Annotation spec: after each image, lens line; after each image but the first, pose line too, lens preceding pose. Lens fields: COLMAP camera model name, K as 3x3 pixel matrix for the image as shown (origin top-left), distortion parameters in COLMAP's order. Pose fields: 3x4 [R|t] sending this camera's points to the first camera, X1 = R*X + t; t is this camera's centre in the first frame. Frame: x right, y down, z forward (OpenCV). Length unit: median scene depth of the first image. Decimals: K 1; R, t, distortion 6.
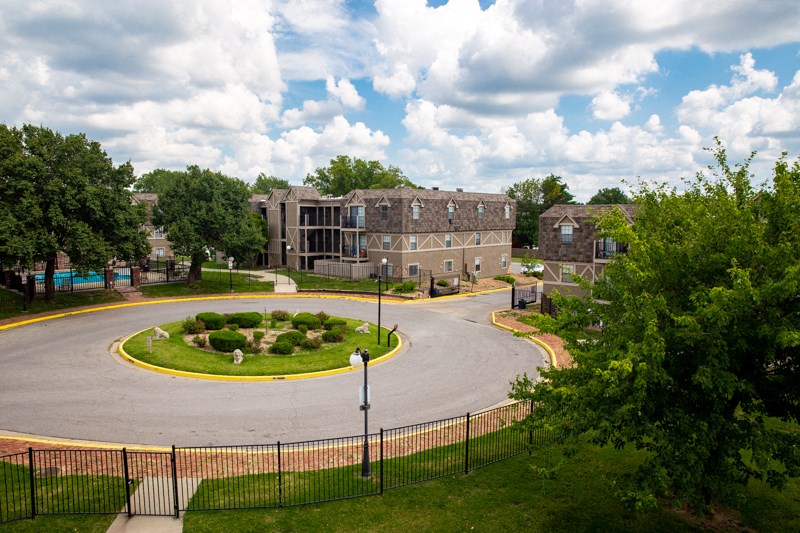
lens RADIAL K [[562.5, 0, 400.0], [0, 562.5, 266.5], [0, 0, 1]] dist [-0.119233, 0.101374]
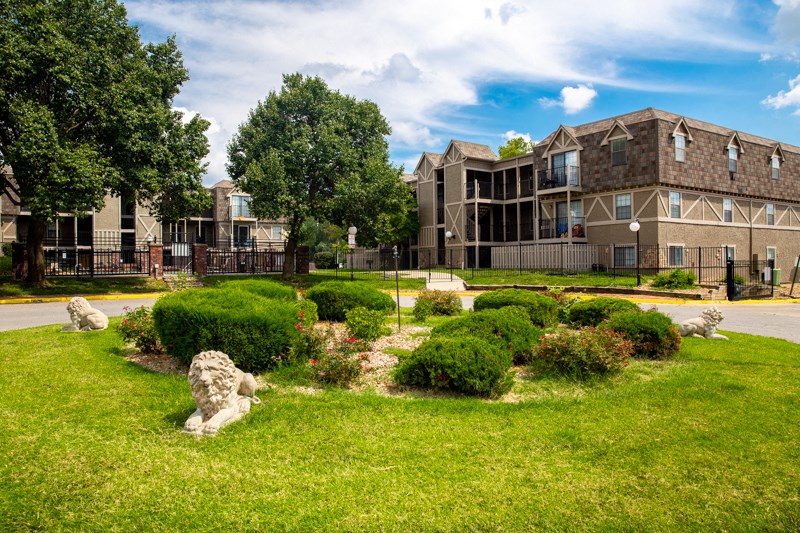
lens RADIAL K [[562.5, 0, 400.0], [0, 562.5, 266.5], [0, 0, 1]] dist [-0.119233, 0.101374]
pose [[0.964103, -0.008647, -0.265388, -0.087953], [-0.014962, 0.996112, -0.086811, 0.064004], [0.265107, 0.087665, 0.960226, 0.396398]]
